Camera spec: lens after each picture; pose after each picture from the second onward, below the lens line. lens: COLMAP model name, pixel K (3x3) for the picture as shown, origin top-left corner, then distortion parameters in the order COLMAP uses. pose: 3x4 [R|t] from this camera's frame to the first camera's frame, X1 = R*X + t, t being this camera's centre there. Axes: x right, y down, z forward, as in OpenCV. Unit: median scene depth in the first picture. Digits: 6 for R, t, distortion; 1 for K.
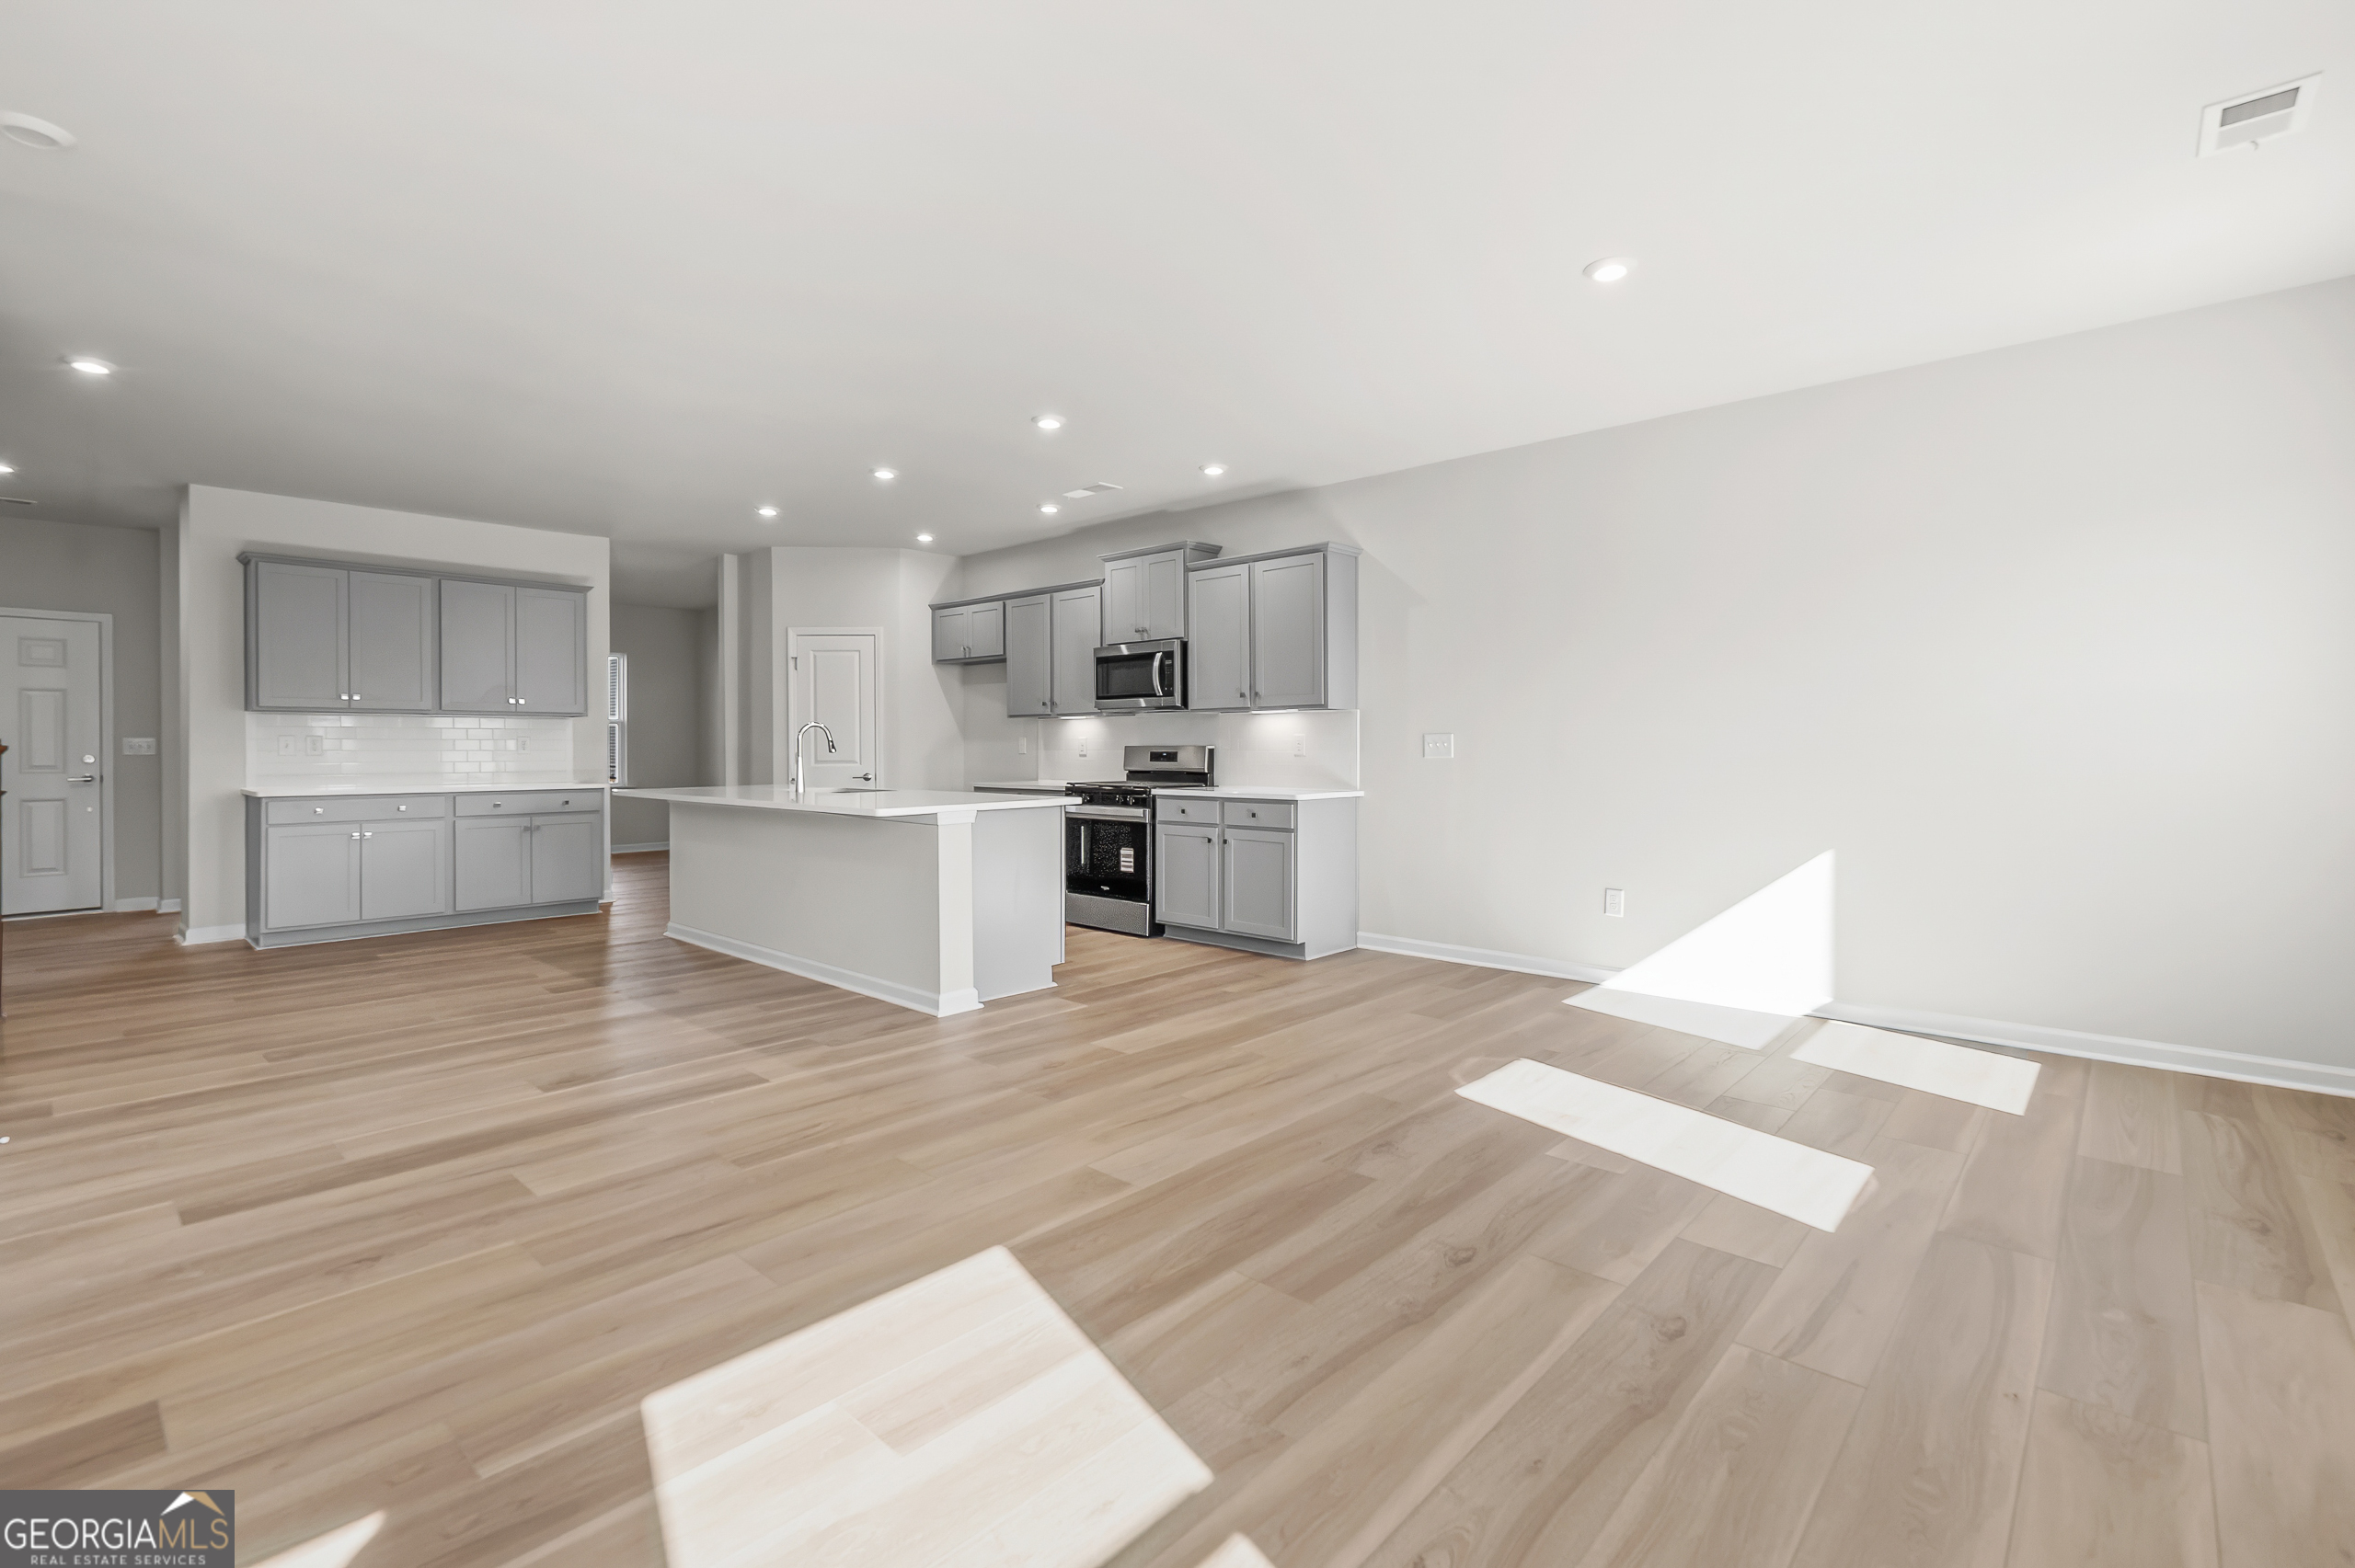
lens RADIAL K [[1070.6, 0, 1138.3], [0, 1070.6, 750.1], [0, 0, 1]] dist [0.002281, -0.000803]
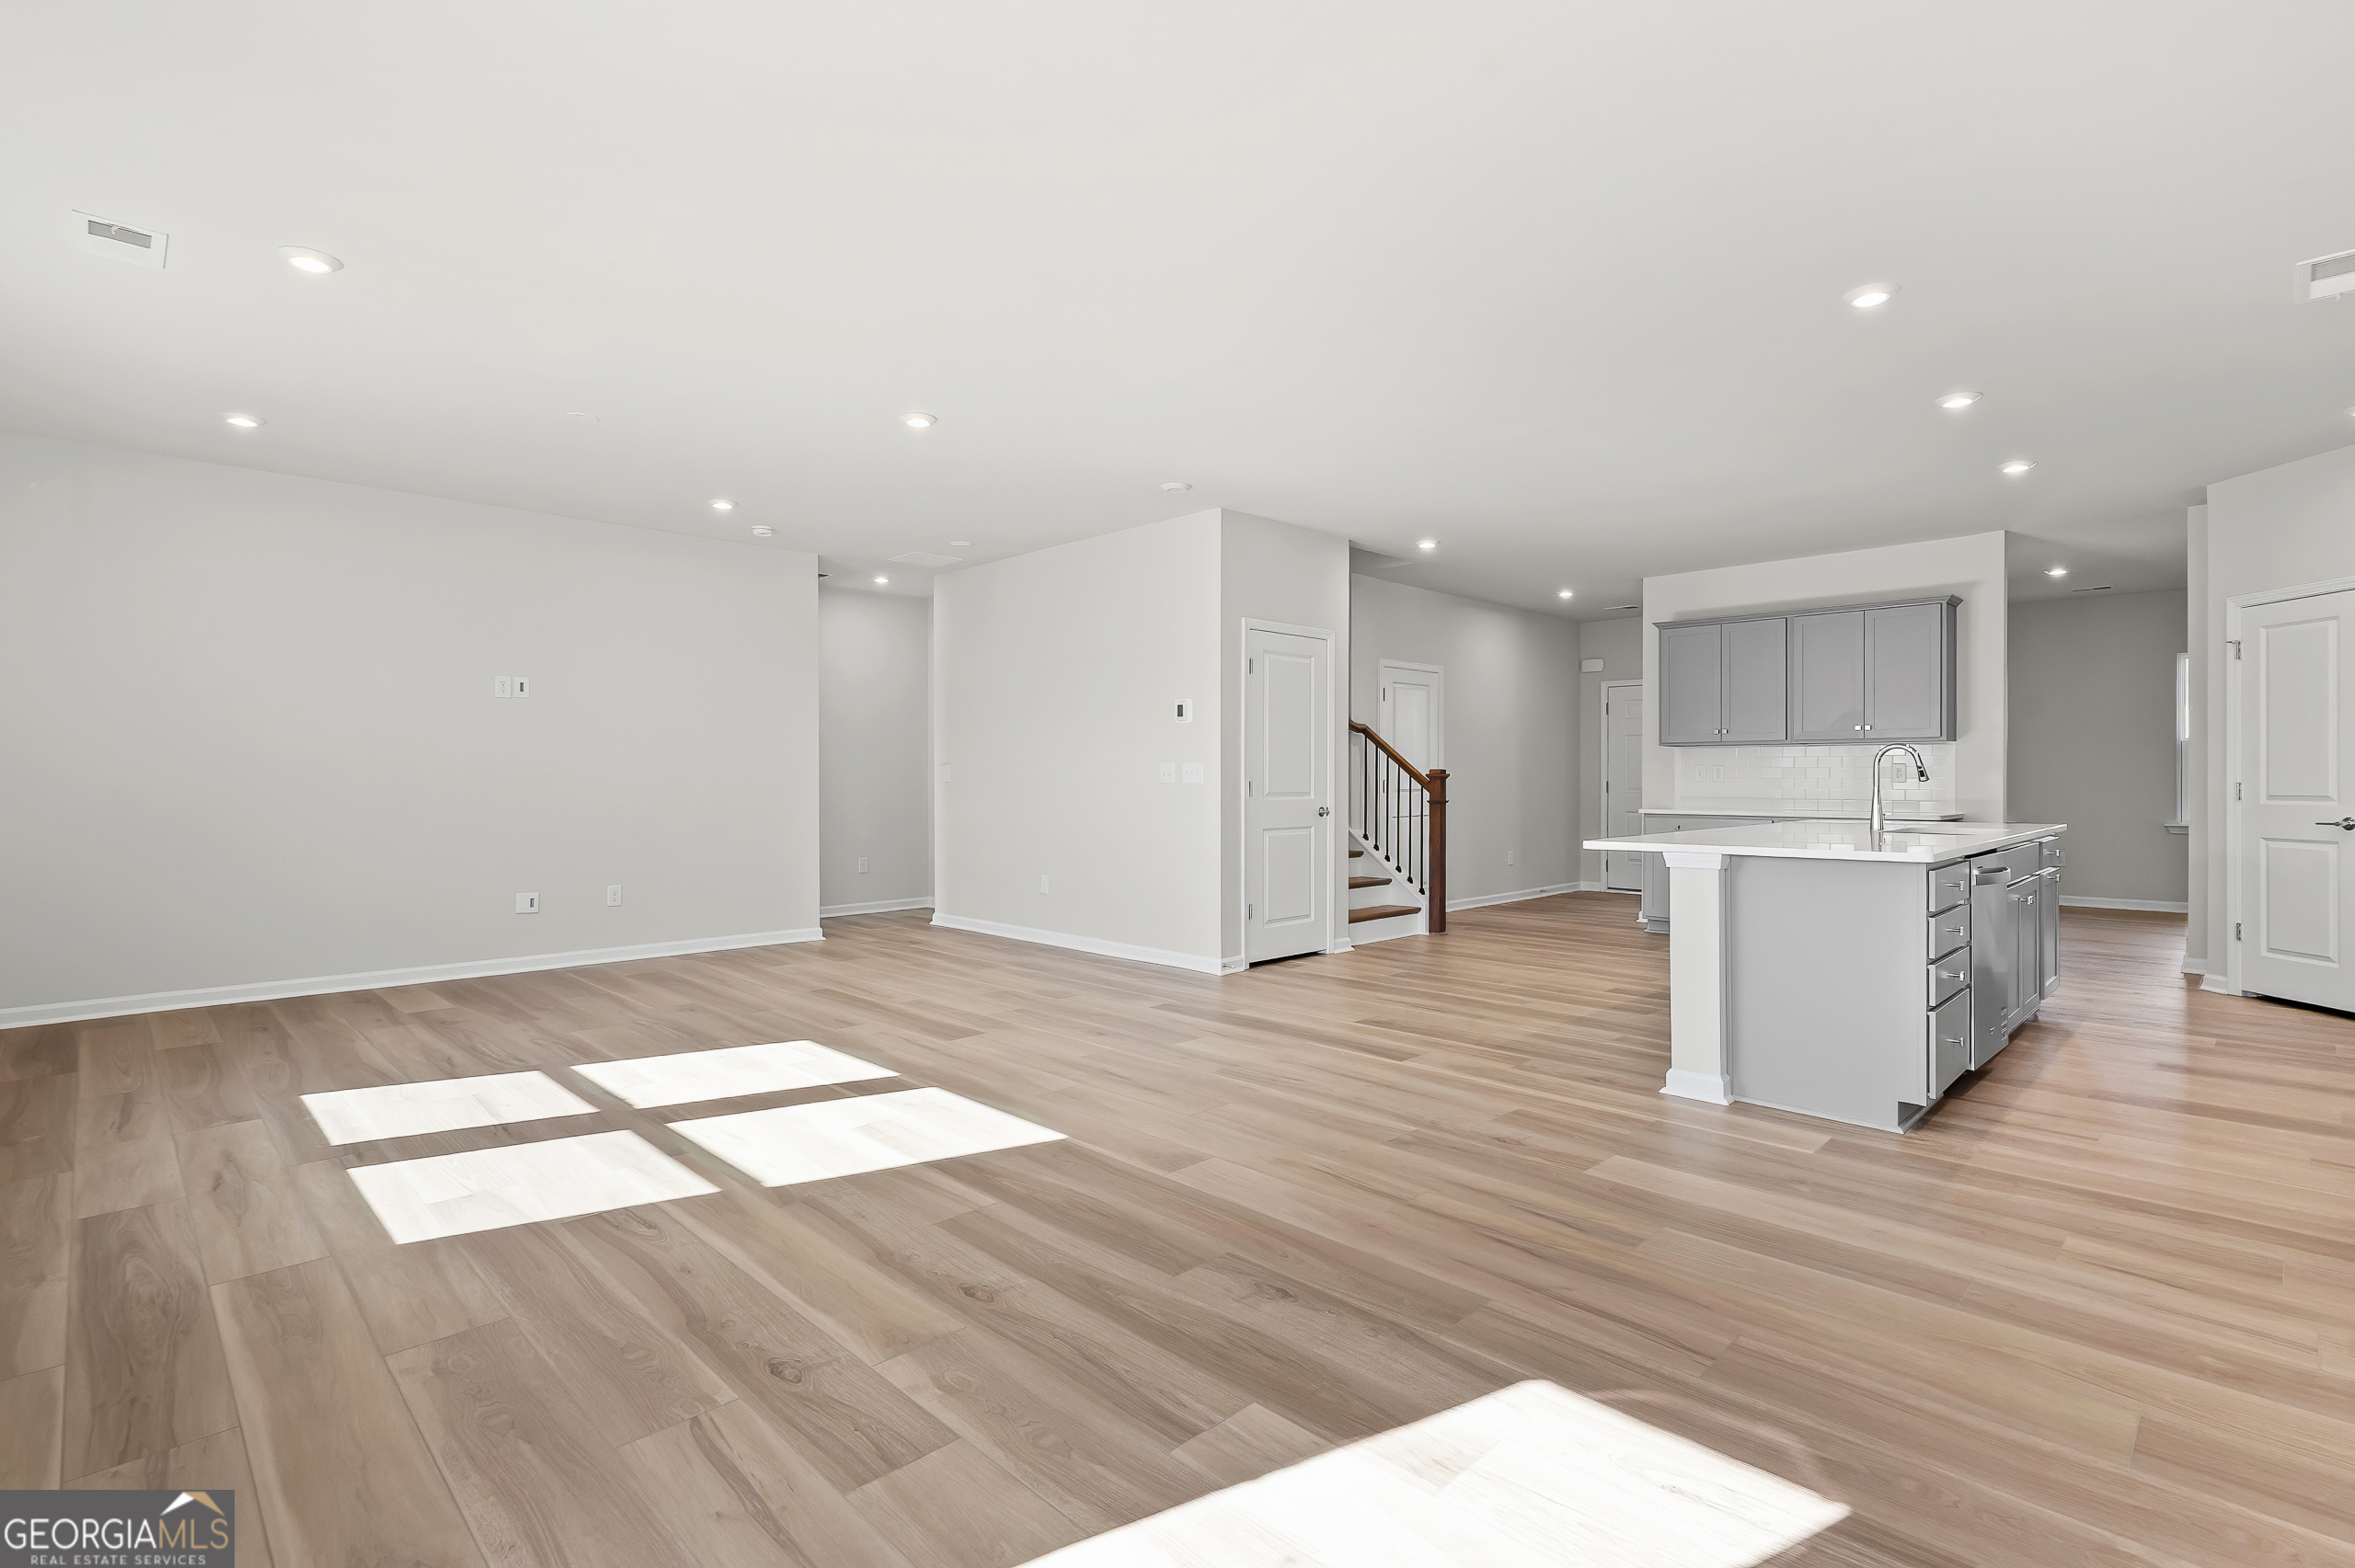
lens RADIAL K [[1070.6, 0, 1175.8], [0, 1070.6, 774.1], [0, 0, 1]] dist [0.002281, -0.000803]
pose [[-0.028839, -0.002635, -0.999581, 0.973315], [-0.000214, 0.999997, -0.002630, -0.001605], [0.999584, 0.000138, -0.028839, 0.918236]]
